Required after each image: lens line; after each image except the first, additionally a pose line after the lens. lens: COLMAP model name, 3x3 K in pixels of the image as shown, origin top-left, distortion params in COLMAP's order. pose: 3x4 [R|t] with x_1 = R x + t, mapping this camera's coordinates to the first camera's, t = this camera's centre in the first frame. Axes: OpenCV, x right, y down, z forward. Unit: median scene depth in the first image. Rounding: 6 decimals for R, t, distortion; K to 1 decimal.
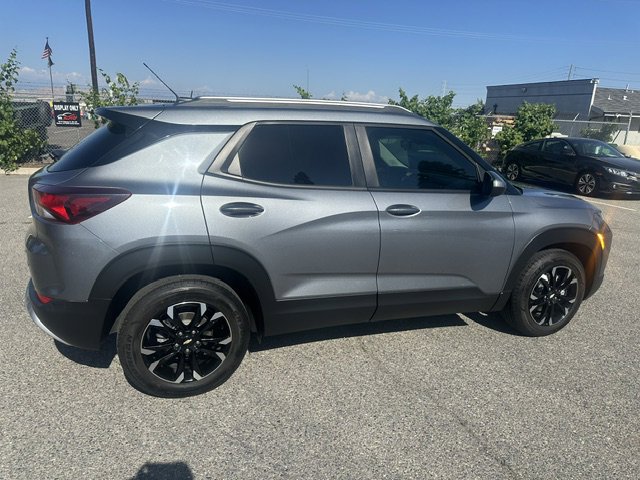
lens RADIAL K [[453.7, 0, 300.0], [0, 453.7, 229.1], [0, 0, 1]] dist [0.022862, -0.028187]
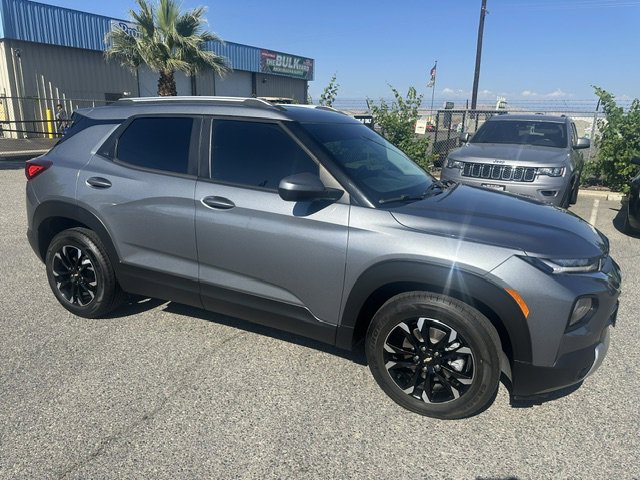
lens RADIAL K [[453.7, 0, 309.0], [0, 453.7, 219.9], [0, 0, 1]] dist [0.022862, -0.028187]
pose [[0.689706, 0.133004, -0.711769, 1.062747], [-0.168376, 0.985499, 0.020998, -0.059184], [0.704241, 0.105362, 0.702100, 0.449022]]
